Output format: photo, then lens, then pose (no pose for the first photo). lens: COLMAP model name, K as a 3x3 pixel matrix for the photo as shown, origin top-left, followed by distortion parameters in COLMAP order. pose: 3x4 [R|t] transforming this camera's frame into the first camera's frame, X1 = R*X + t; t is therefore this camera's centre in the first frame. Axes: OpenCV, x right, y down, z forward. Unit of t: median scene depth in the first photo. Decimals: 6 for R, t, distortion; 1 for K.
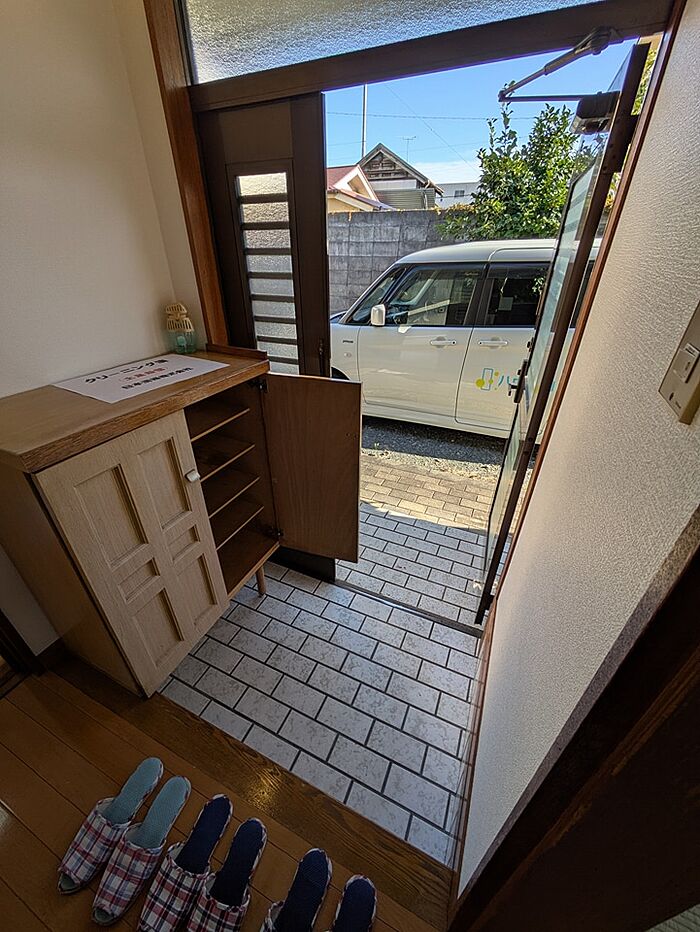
lens RADIAL K [[368.8, 0, 350.0], [0, 368.8, 466.0], [0, 0, 1]] dist [0.001024, 0.000157]
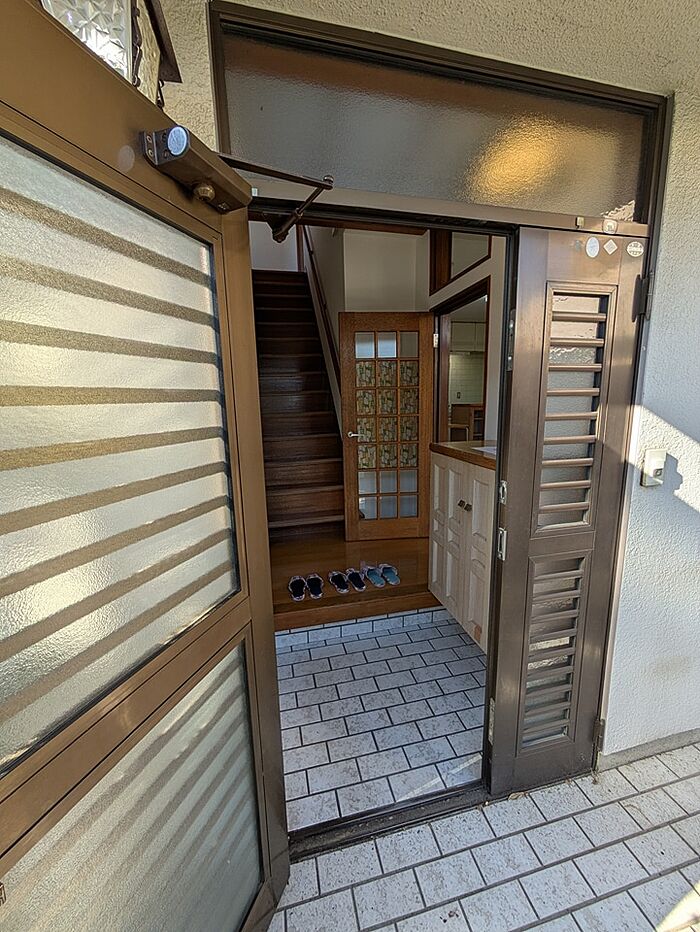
lens RADIAL K [[368.8, 0, 350.0], [0, 368.8, 466.0], [0, 0, 1]] dist [0.001024, 0.000157]
pose [[-0.786734, 0.121695, -0.605178, 0.613774], [-0.298141, 0.783535, 0.545146, -0.570233], [0.540519, 0.609313, -0.580152, 1.080941]]
